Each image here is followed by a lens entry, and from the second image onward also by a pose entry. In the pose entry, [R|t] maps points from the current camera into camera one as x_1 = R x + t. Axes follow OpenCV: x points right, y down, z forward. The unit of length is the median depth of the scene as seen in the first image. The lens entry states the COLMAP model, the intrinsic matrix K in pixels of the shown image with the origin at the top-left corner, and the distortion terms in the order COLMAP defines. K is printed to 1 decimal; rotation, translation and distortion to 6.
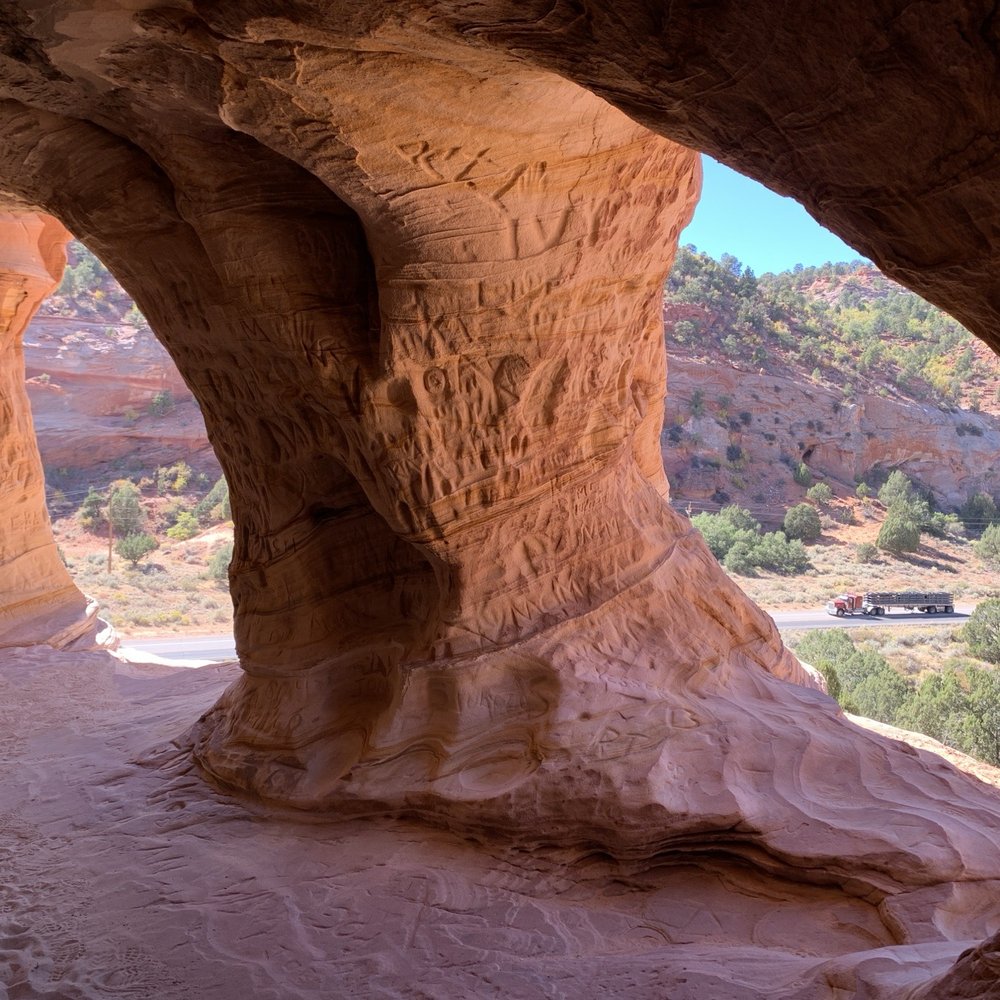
lens RADIAL K [[988.4, 0, 504.9], [0, 988.4, 498.1], [0, 0, 1]] dist [0.091005, 0.000000]
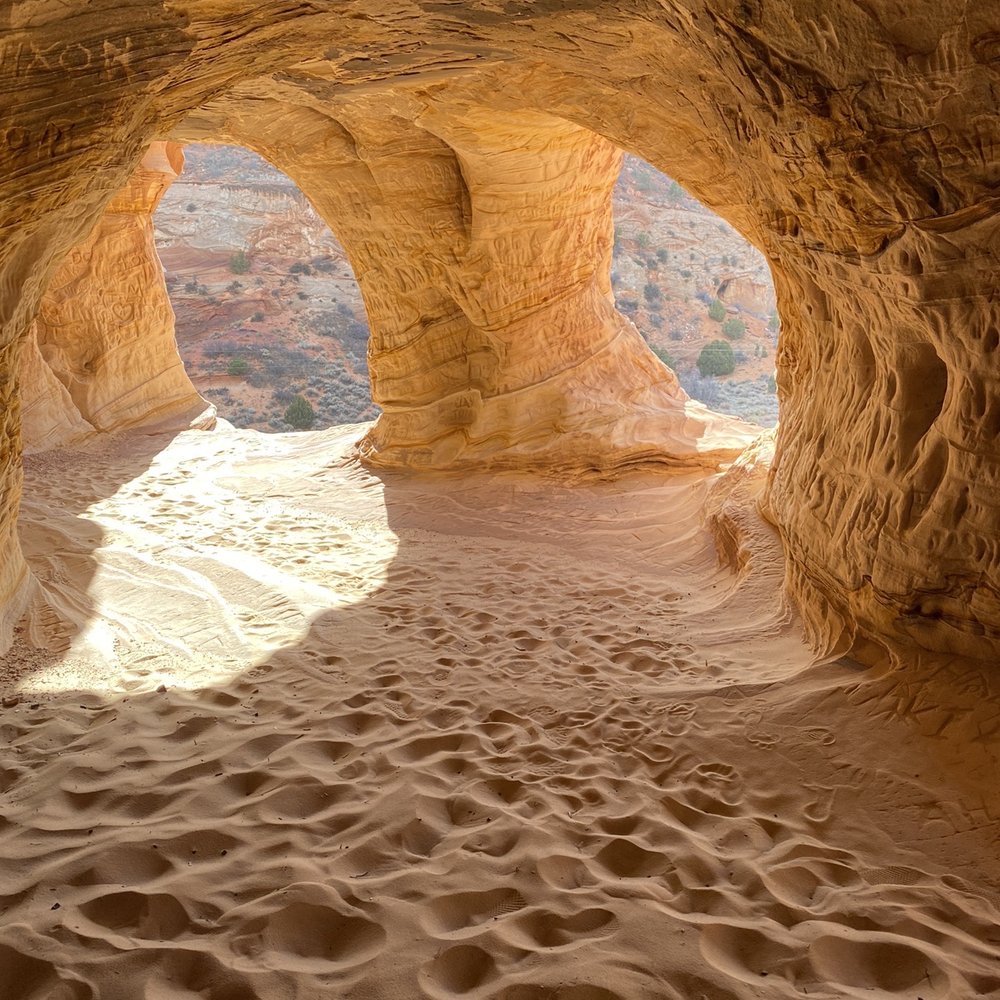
lens RADIAL K [[988.4, 0, 493.4], [0, 988.4, 503.7], [0, 0, 1]] dist [0.091005, 0.000000]
pose [[0.996602, -0.053197, 0.062881, -0.214454], [0.042749, 0.986645, 0.157179, 0.071409], [-0.070403, -0.153957, 0.985566, -0.921219]]
